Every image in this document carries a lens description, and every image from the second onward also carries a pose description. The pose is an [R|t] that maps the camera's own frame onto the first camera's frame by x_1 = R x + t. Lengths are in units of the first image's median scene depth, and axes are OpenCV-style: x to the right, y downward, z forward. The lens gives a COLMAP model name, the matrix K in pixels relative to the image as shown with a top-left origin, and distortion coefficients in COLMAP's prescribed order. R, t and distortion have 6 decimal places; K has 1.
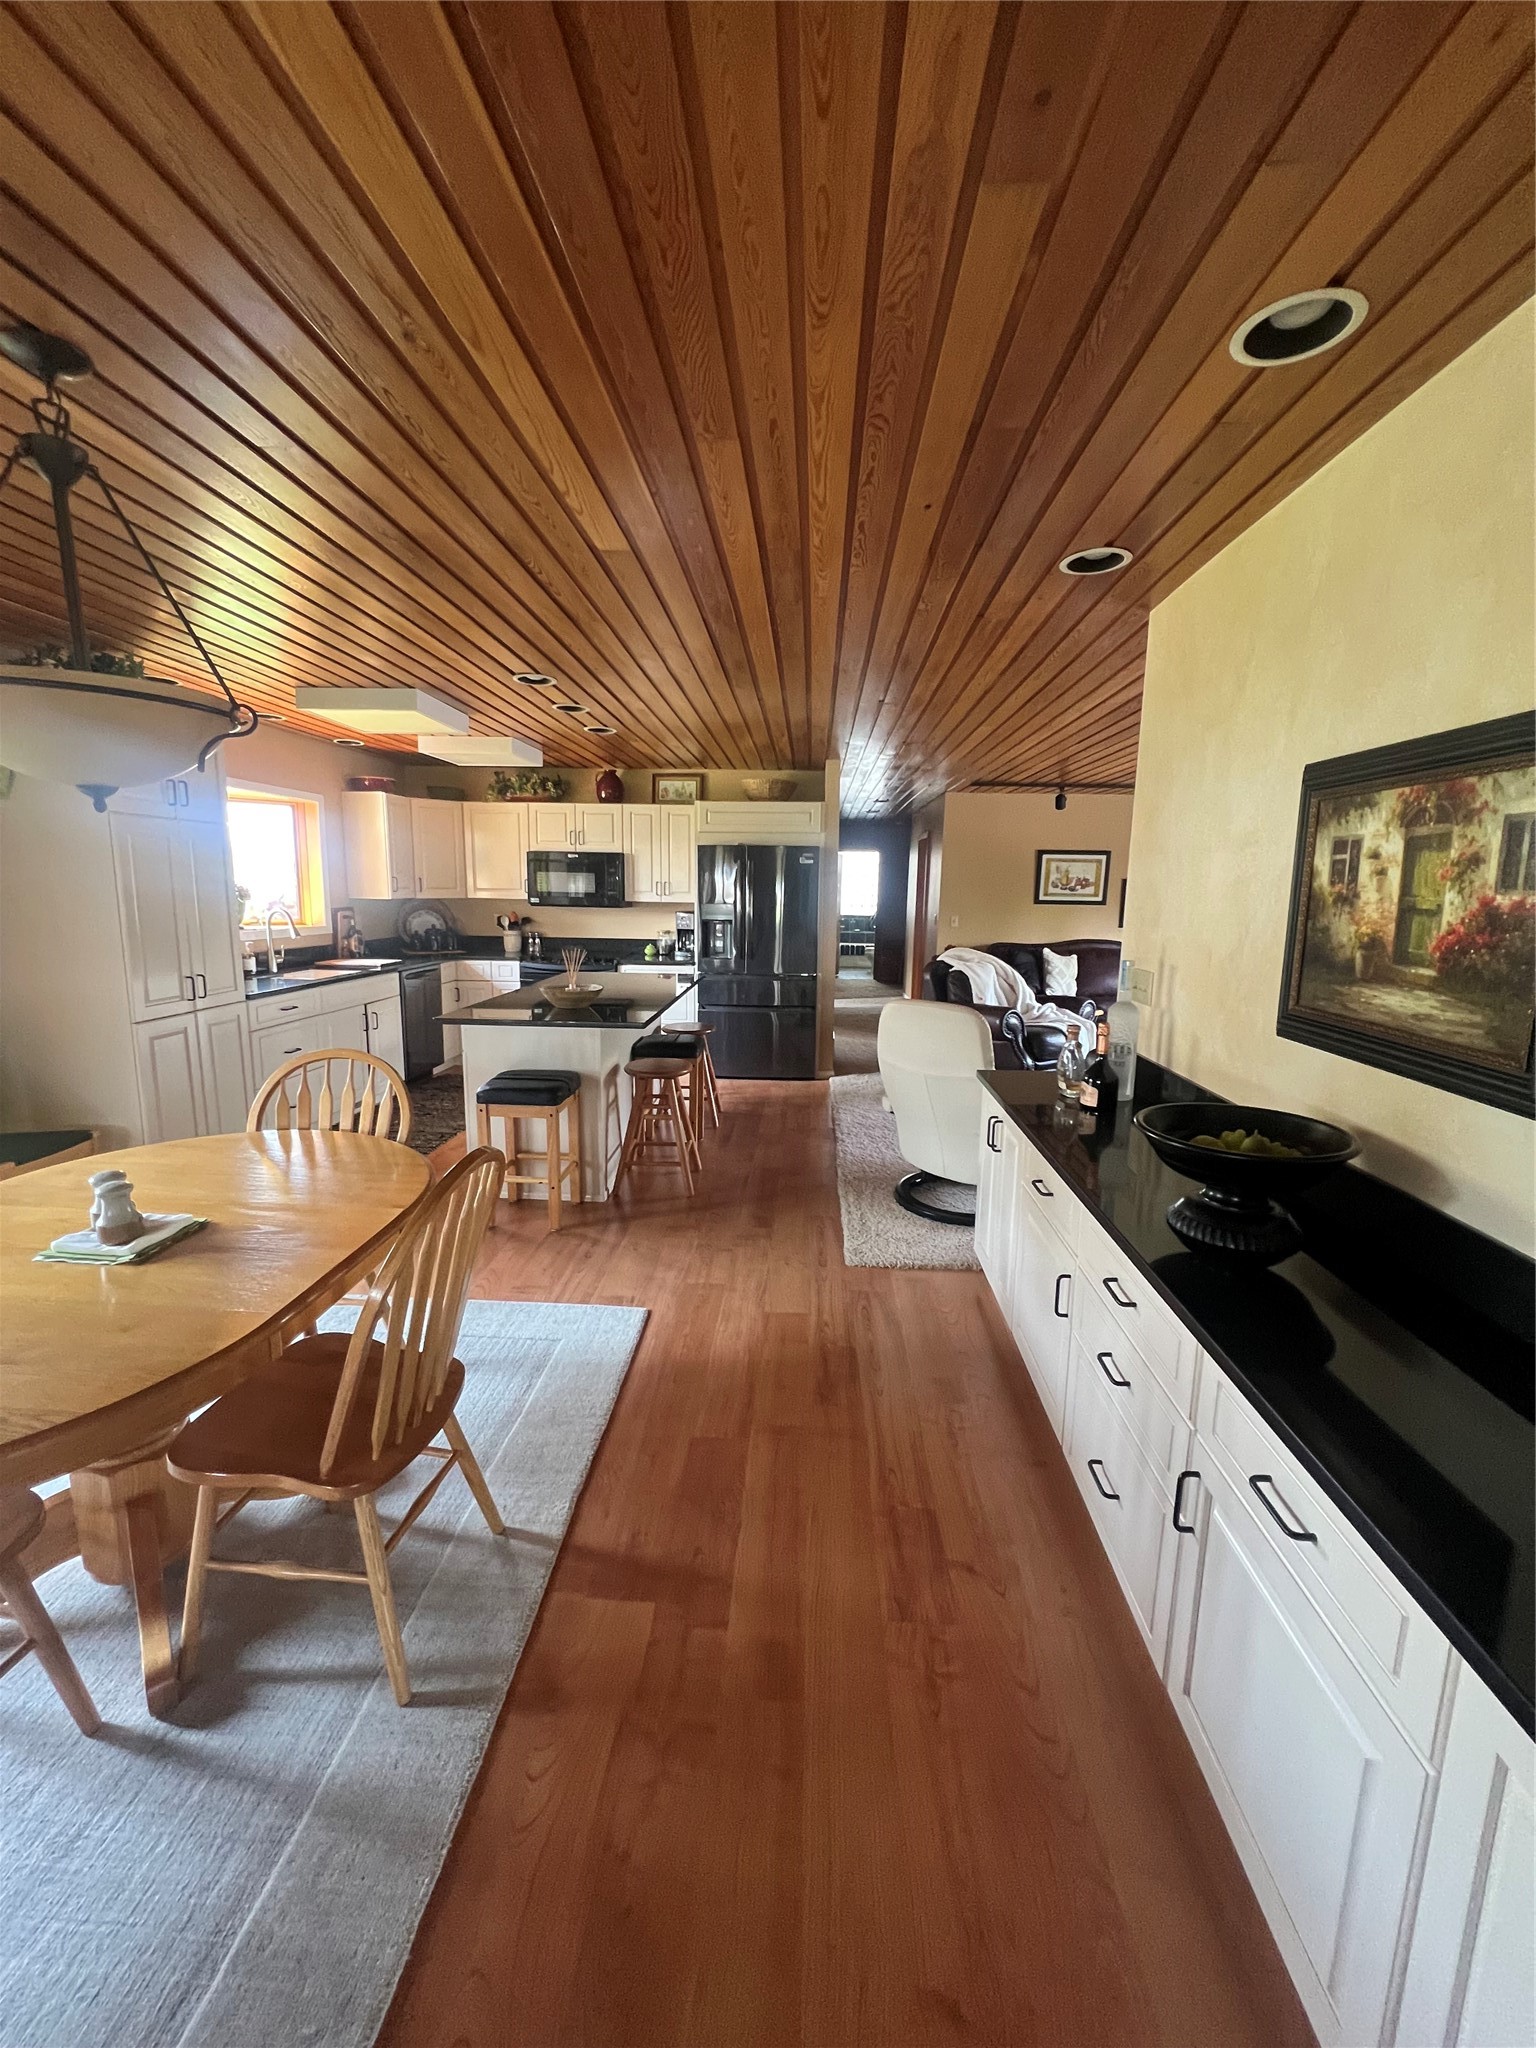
lens RADIAL K [[821.8, 0, 761.8], [0, 821.8, 1025.0], [0, 0, 1]] dist [-0.000656, 0.000142]
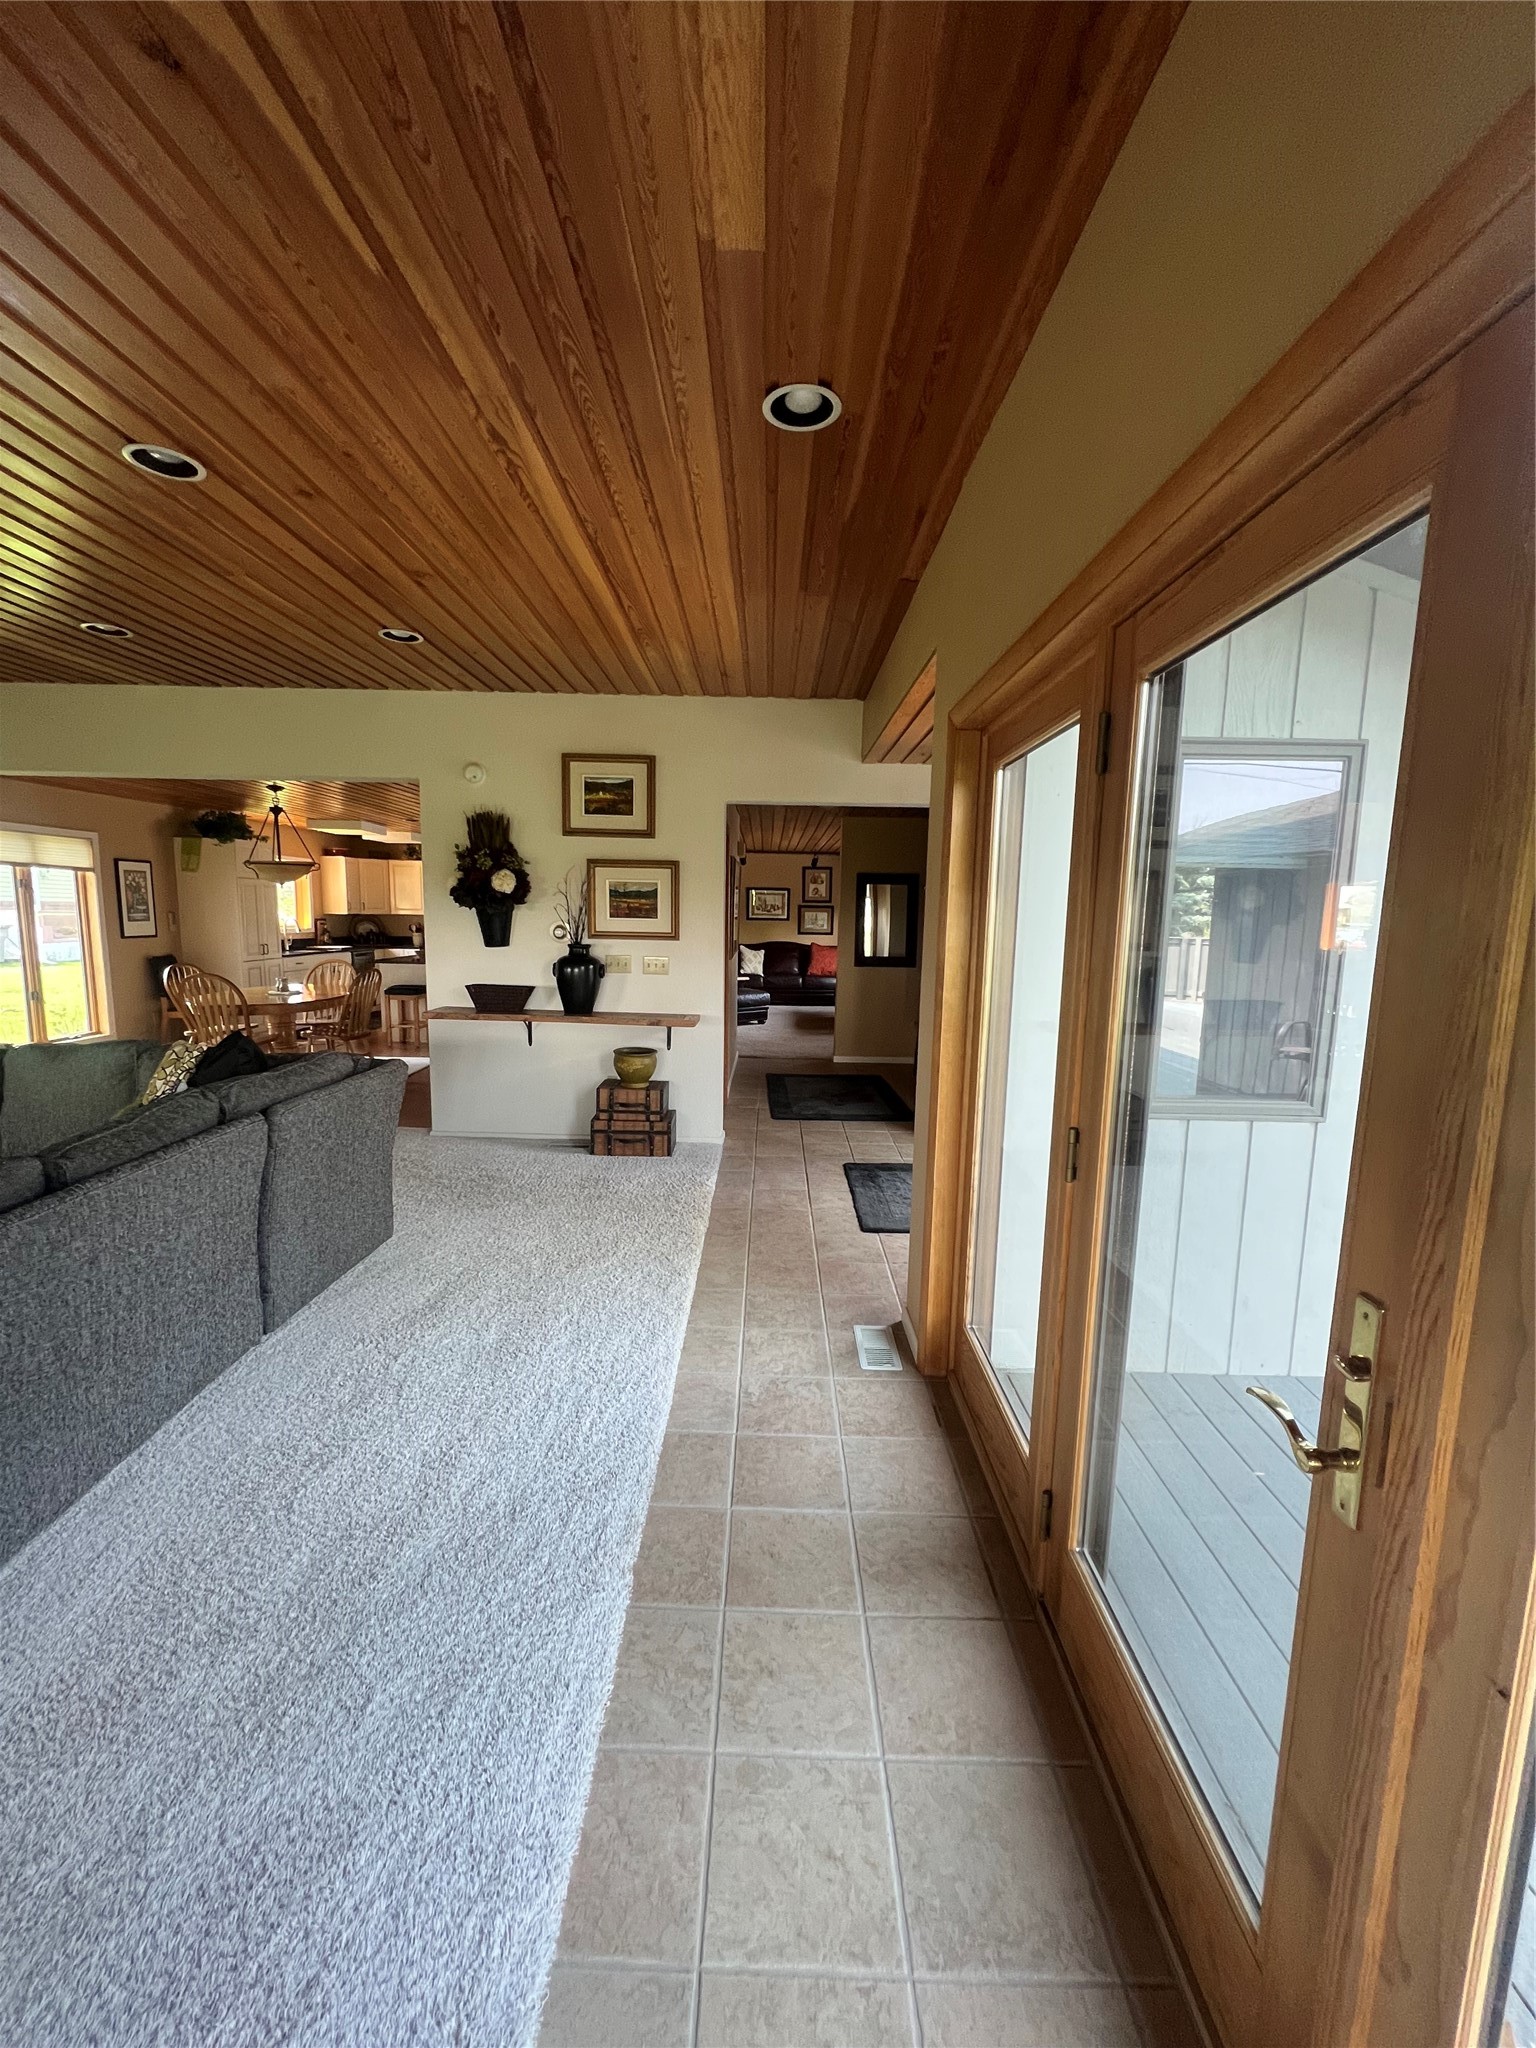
lens RADIAL K [[821.8, 0, 765.2], [0, 821.8, 1023.0], [0, 0, 1]] dist [-0.000656, 0.000142]
pose [[0.998309, -0.003599, 0.058017, 0.390899], [0.005332, 0.999544, -0.029727, 0.155460], [-0.057884, 0.029986, 0.997873, -0.915545]]
